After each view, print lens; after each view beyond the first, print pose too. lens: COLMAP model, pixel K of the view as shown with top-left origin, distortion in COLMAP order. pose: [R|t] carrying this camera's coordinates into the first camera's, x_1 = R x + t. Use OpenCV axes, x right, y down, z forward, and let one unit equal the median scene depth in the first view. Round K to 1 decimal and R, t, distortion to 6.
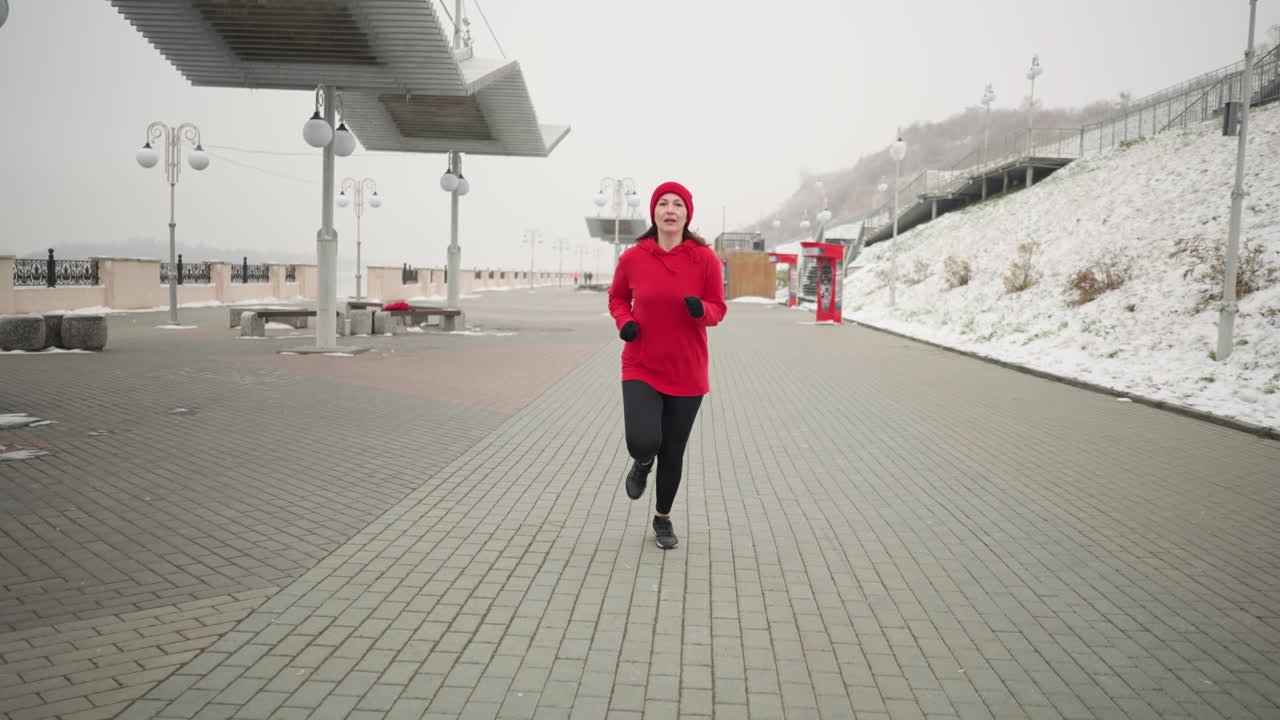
lens RADIAL K [[1137.5, 0, 640.0], [0, 1137.5, 360.0], [0, 0, 1]] dist [-0.009956, 0.002263]
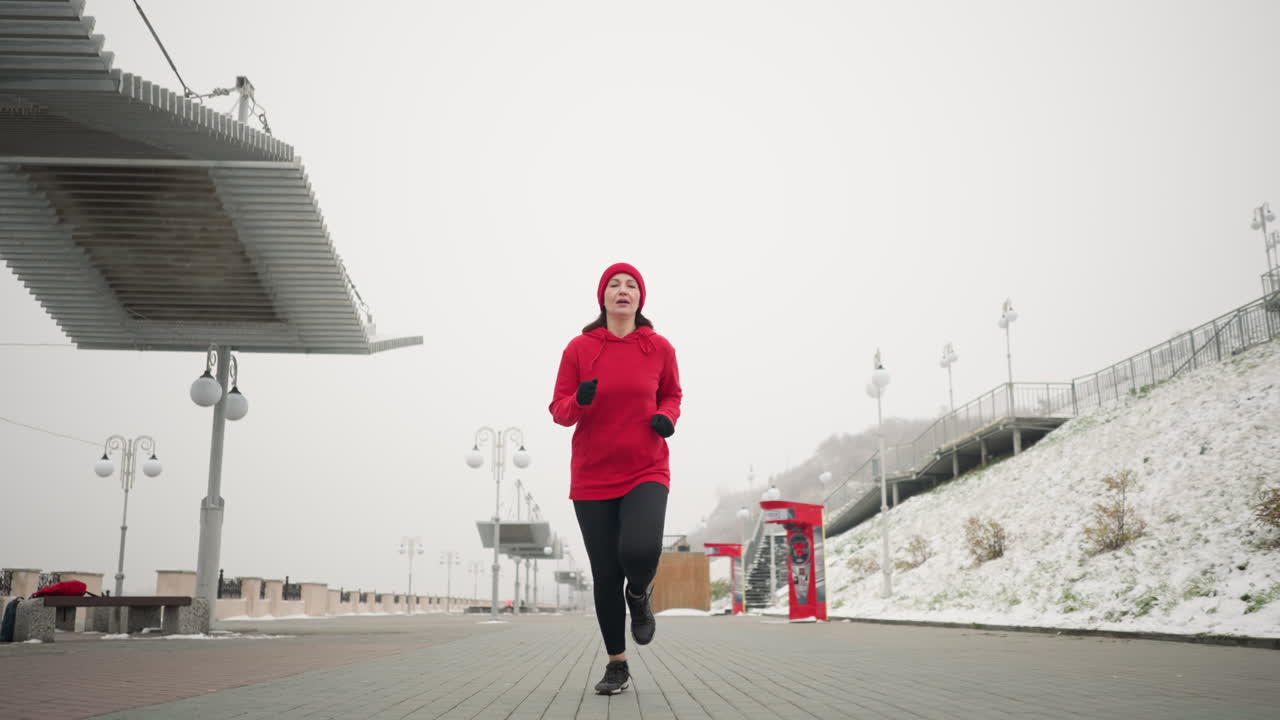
lens RADIAL K [[1137.5, 0, 640.0], [0, 1137.5, 360.0], [0, 0, 1]] dist [-0.009956, 0.002263]
pose [[0.996784, -0.012933, 0.079080, 0.011094], [0.035249, 0.957045, -0.287790, 0.007944], [-0.071961, 0.289652, 0.954423, 0.246546]]
